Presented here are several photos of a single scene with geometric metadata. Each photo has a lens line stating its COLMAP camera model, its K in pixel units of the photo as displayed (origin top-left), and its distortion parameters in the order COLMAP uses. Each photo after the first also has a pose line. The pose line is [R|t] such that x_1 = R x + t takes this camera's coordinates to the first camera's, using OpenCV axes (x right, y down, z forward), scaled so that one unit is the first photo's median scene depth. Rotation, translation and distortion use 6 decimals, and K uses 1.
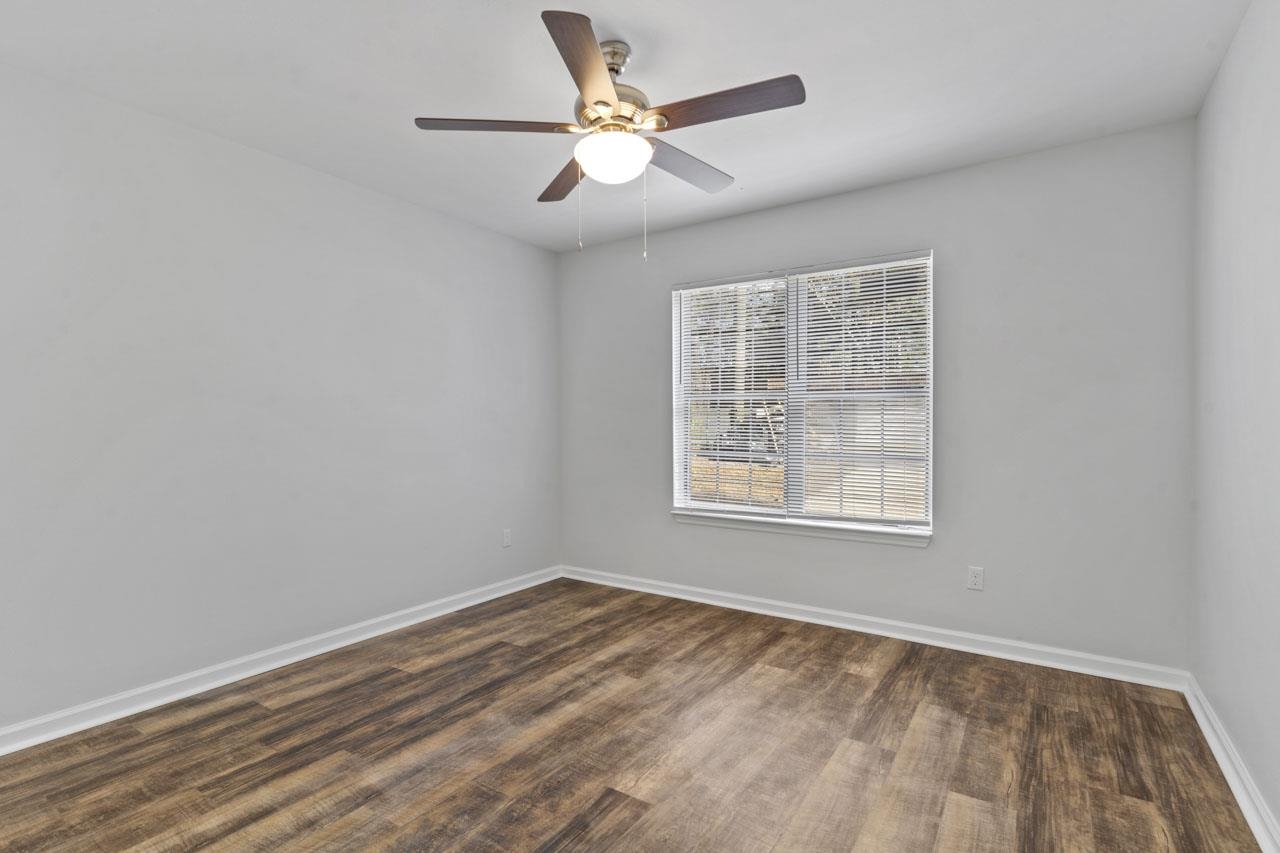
lens RADIAL K [[619.7, 0, 640.6], [0, 619.7, 426.7], [0, 0, 1]] dist [0.000234, 0.002775]
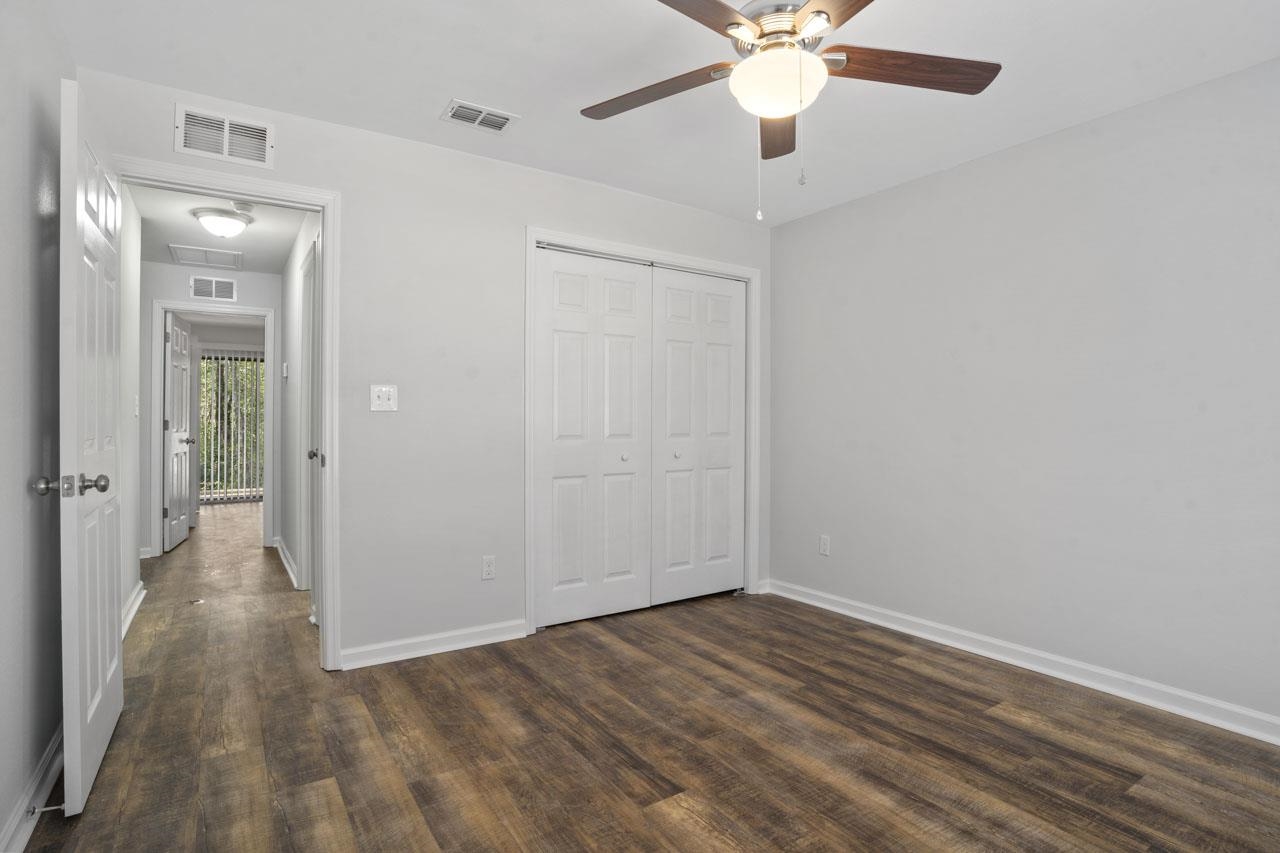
lens RADIAL K [[619.7, 0, 640.6], [0, 619.7, 422.6], [0, 0, 1]] dist [0.000234, 0.002775]
pose [[-0.370773, 0.004672, -0.928712, 0.712210], [0.002577, 0.999989, 0.004001, -0.007282], [0.928720, -0.000910, -0.370780, 1.037986]]
